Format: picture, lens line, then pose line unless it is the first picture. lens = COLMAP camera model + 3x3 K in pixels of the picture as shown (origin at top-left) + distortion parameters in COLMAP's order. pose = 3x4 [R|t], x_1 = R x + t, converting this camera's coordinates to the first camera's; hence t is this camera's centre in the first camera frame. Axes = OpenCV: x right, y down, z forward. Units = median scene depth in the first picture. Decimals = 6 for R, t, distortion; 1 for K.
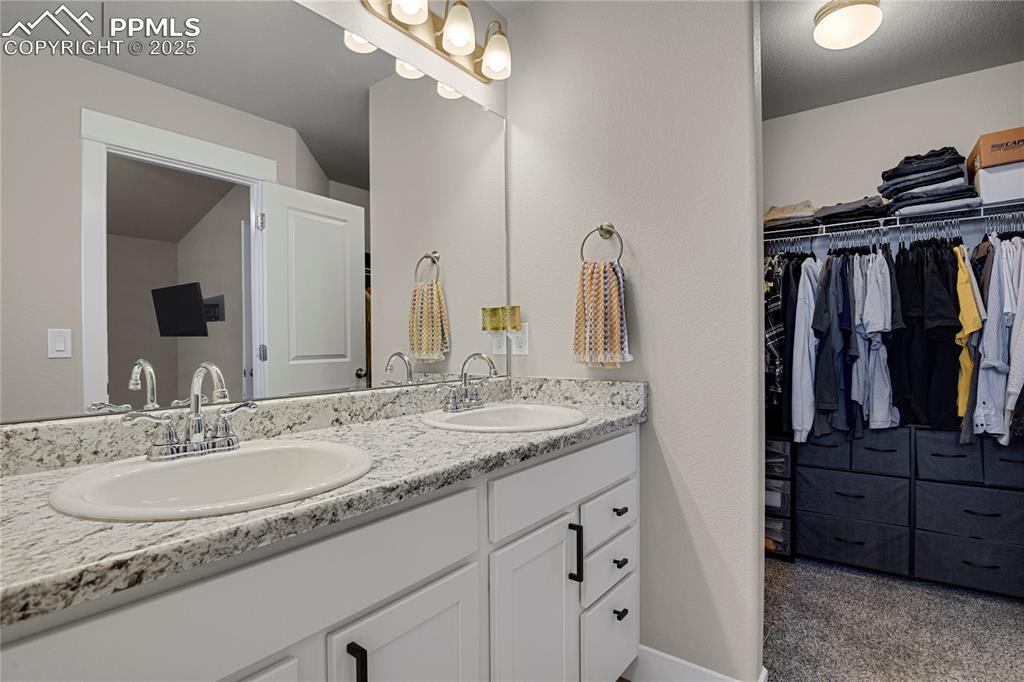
lens RADIAL K [[518.3, 0, 509.9], [0, 518.3, 334.8], [0, 0, 1]] dist [-0.033483, 0.005115]
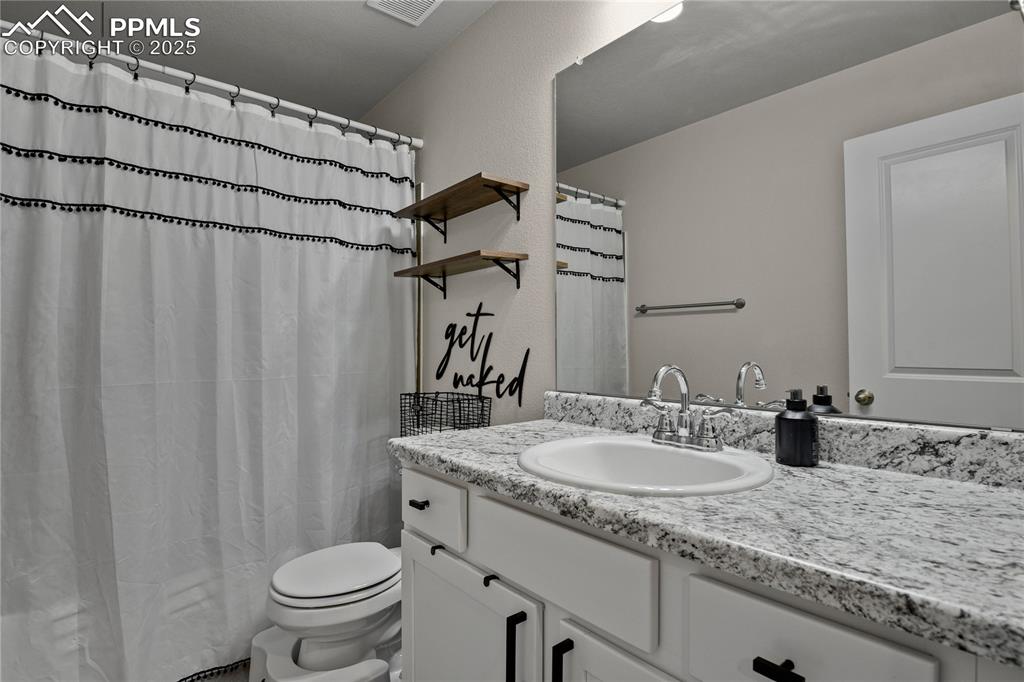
lens RADIAL K [[518.3, 0, 520.4], [0, 518.3, 347.8], [0, 0, 1]] dist [-0.033483, 0.005115]
pose [[-0.224303, -0.001685, -0.974518, 0.647083], [0.008484, 0.999957, -0.003682, 0.020483], [0.974483, -0.009094, -0.224279, 1.005007]]
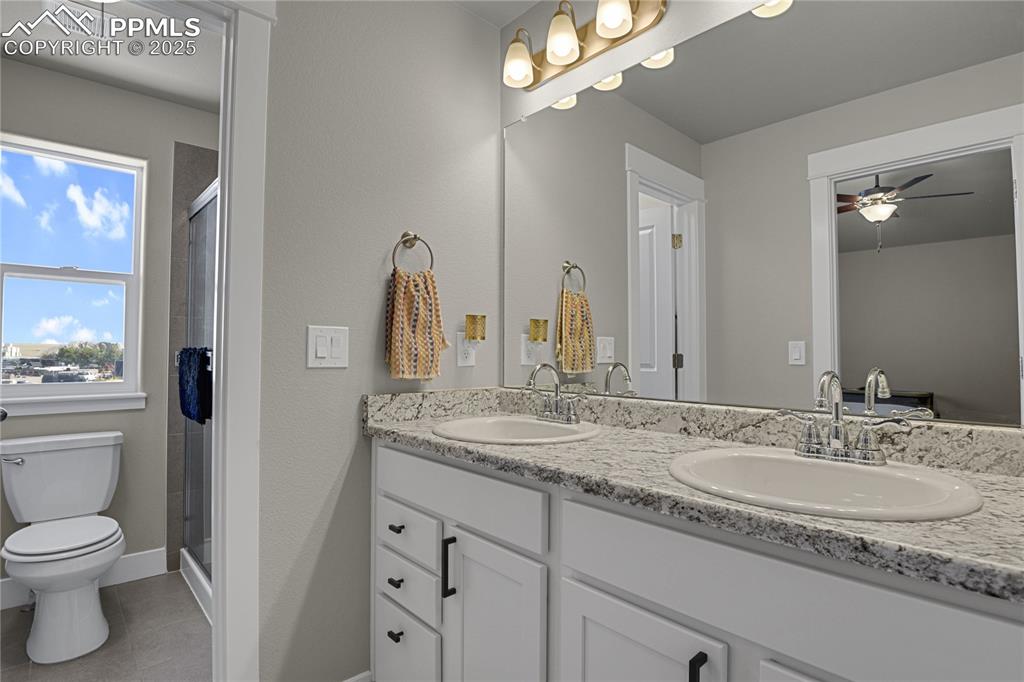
lens RADIAL K [[518.3, 0, 513.4], [0, 518.3, 343.4], [0, 0, 1]] dist [-0.033483, 0.005115]
pose [[-0.198749, -0.016078, -0.979918, 0.785772], [0.003404, 0.999848, -0.017096, 0.016464], [0.980044, -0.006733, -0.198664, 0.959511]]
